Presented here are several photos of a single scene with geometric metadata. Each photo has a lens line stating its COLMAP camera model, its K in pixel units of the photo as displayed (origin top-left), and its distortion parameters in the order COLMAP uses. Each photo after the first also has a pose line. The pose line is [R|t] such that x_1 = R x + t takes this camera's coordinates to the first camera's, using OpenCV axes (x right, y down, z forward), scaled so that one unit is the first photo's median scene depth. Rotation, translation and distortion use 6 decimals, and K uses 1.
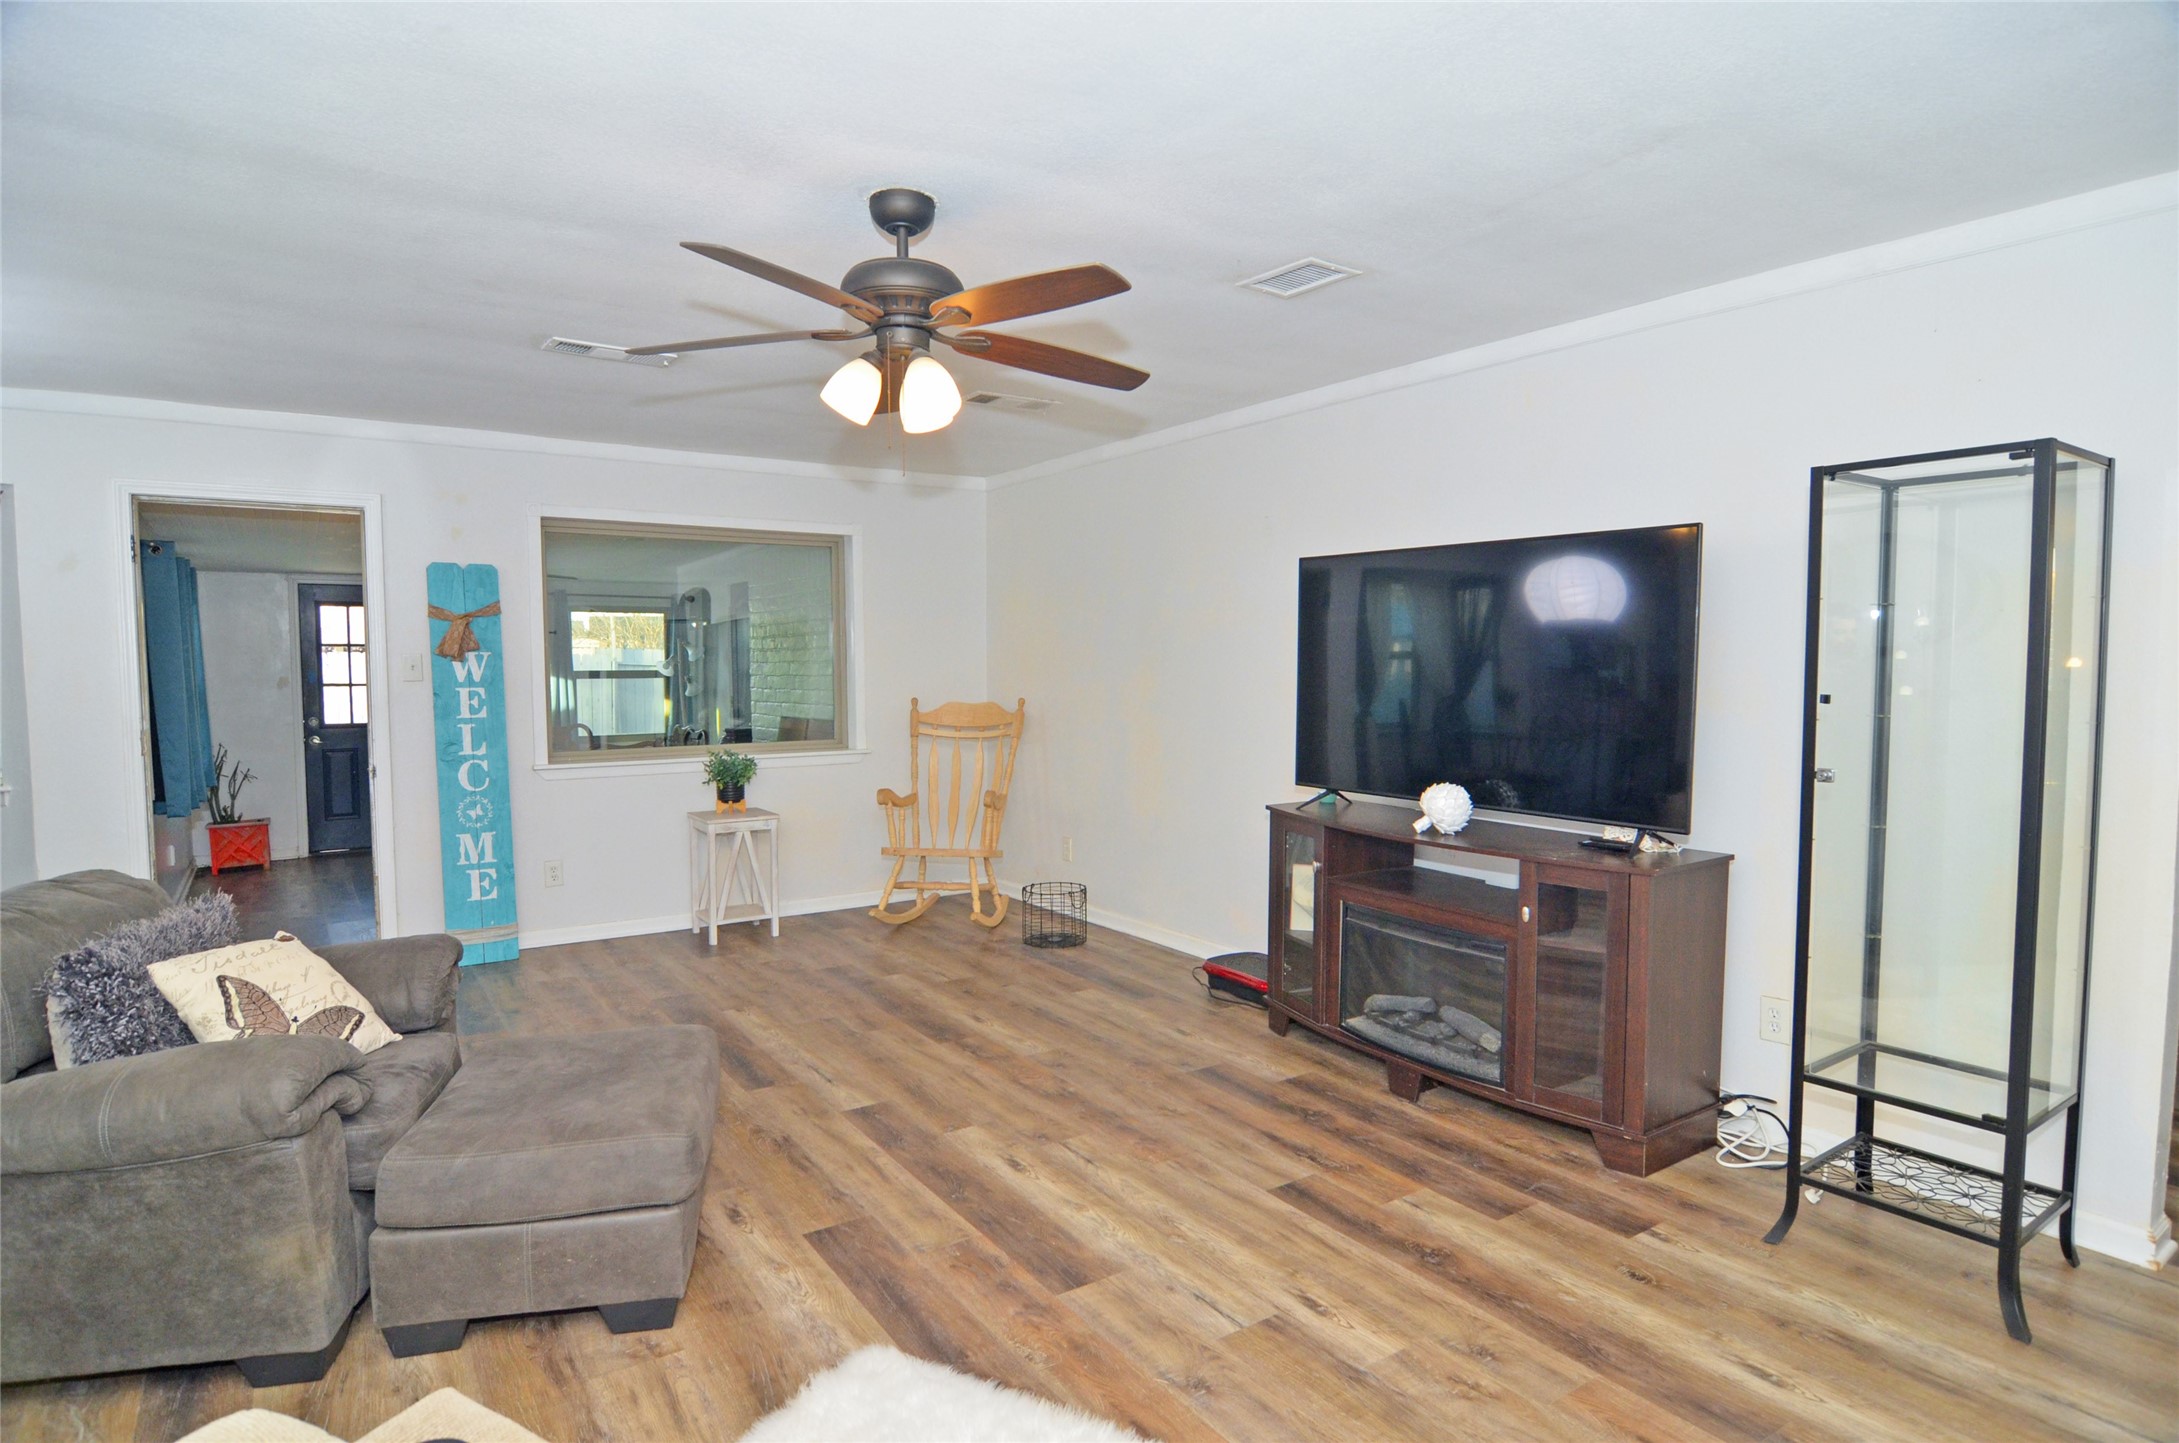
lens RADIAL K [[1163.1, 0, 1090.2], [0, 1163.1, 726.6], [0, 0, 1]] dist [-0.015140, -0.003441]
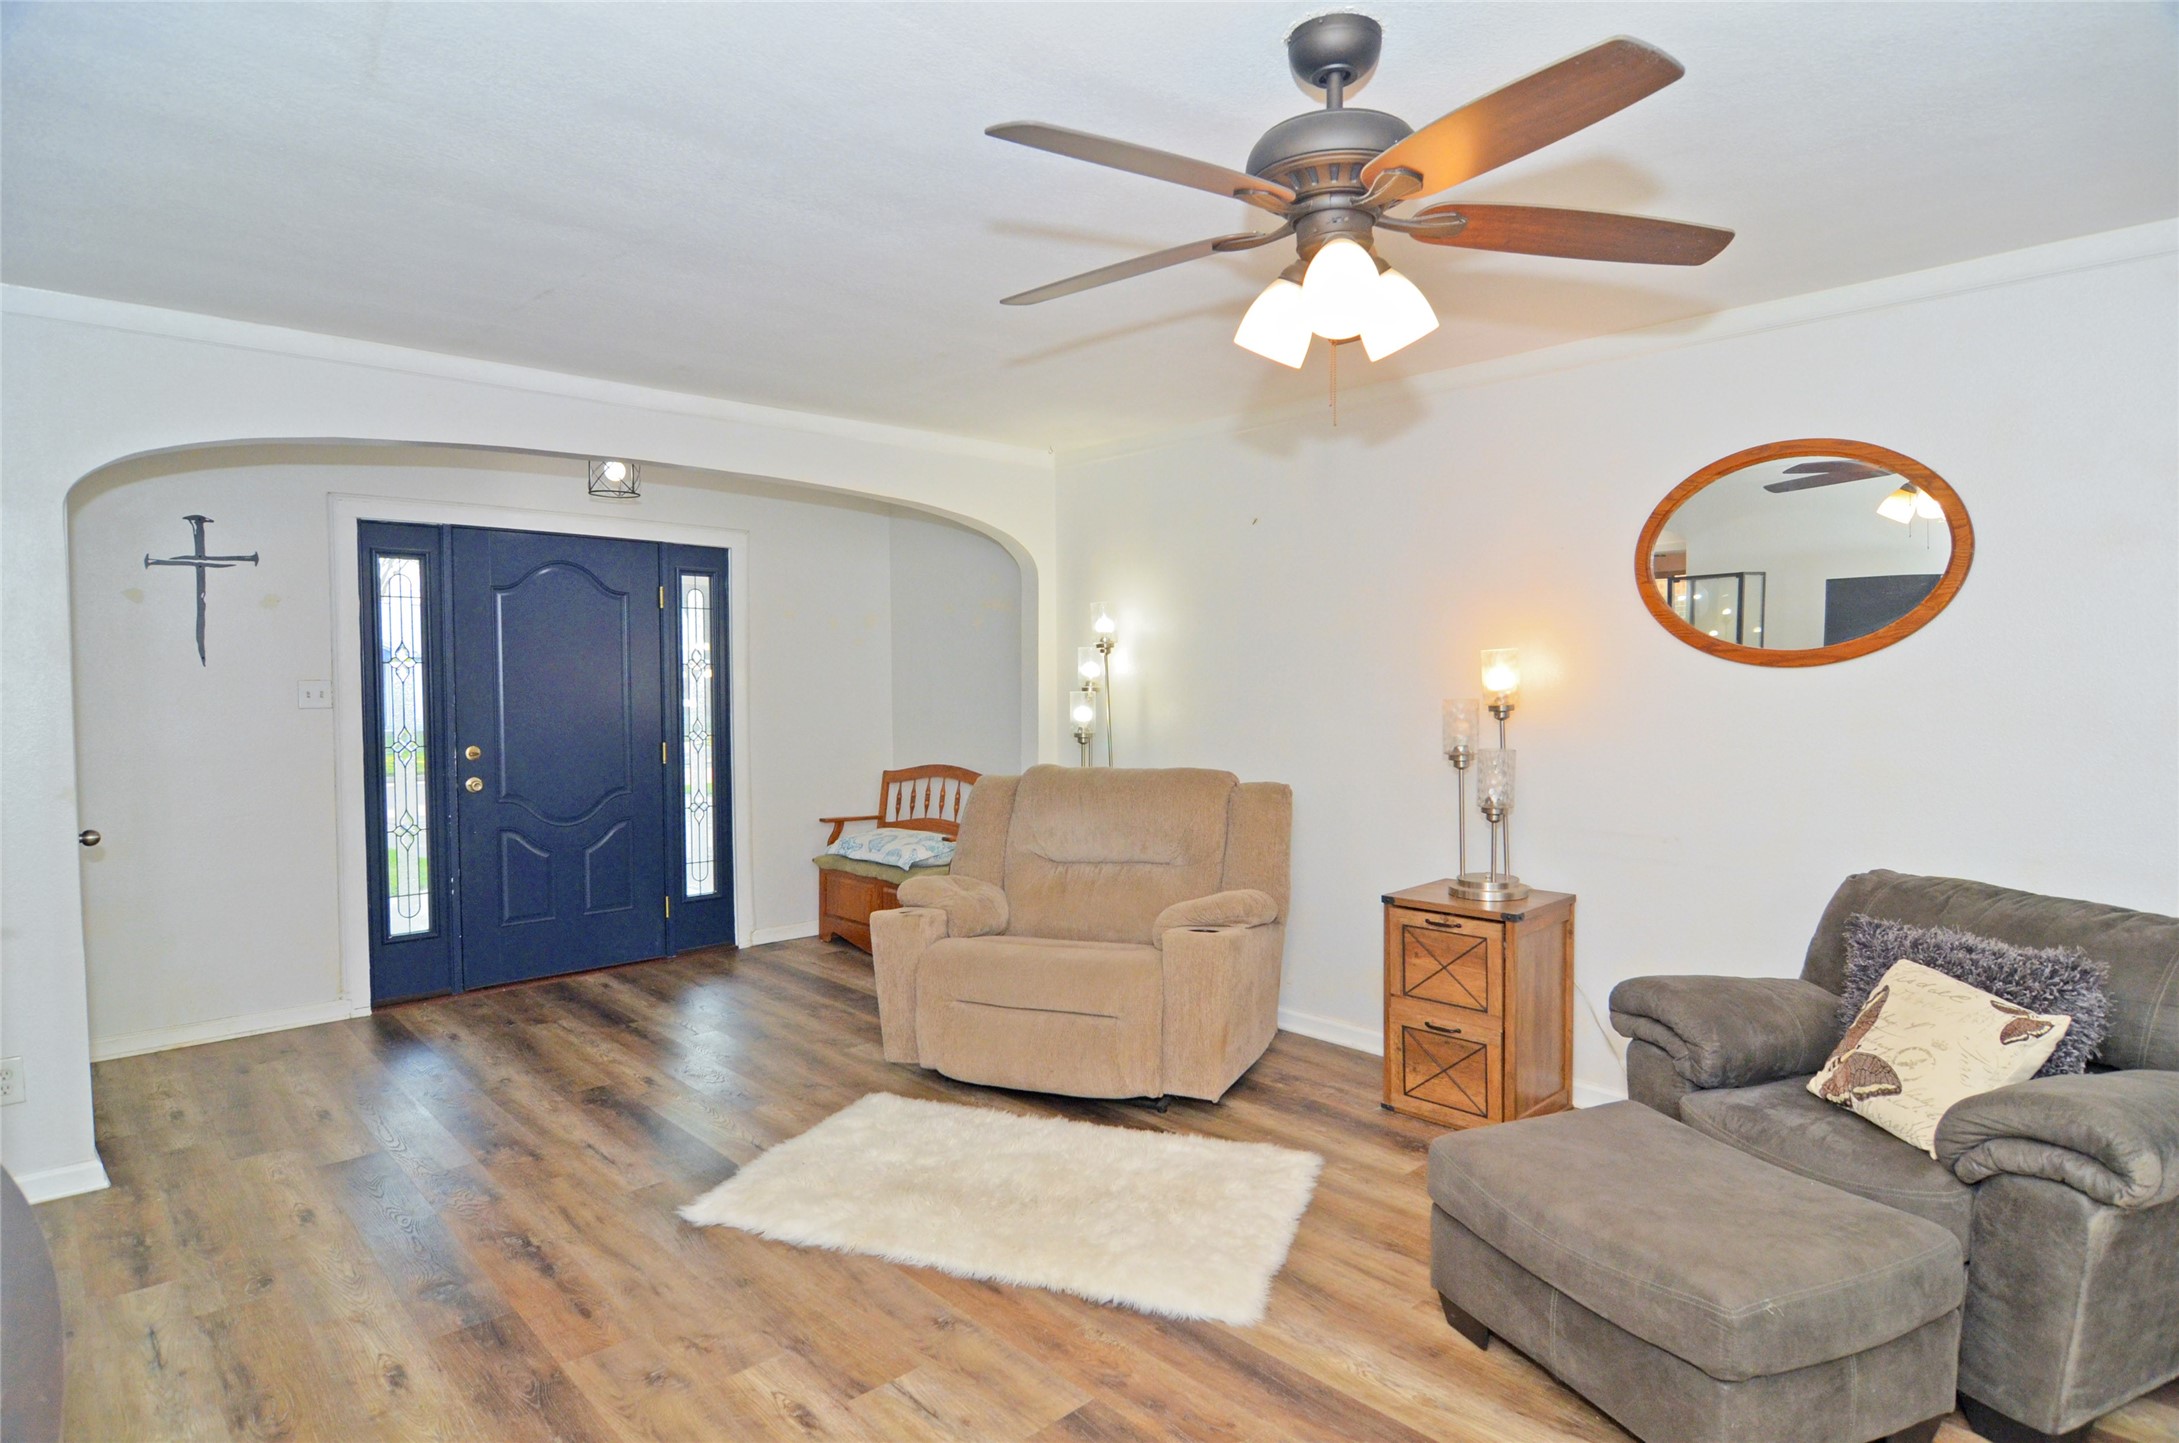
lens RADIAL K [[1163.1, 0, 1091.3], [0, 1163.1, 719.7], [0, 0, 1]] dist [-0.015140, -0.003441]
pose [[-0.988198, 0.011160, -0.152774, 0.110364], [-0.003027, 0.995725, 0.092317, -0.119152], [0.153151, 0.091690, -0.983940, 1.955027]]
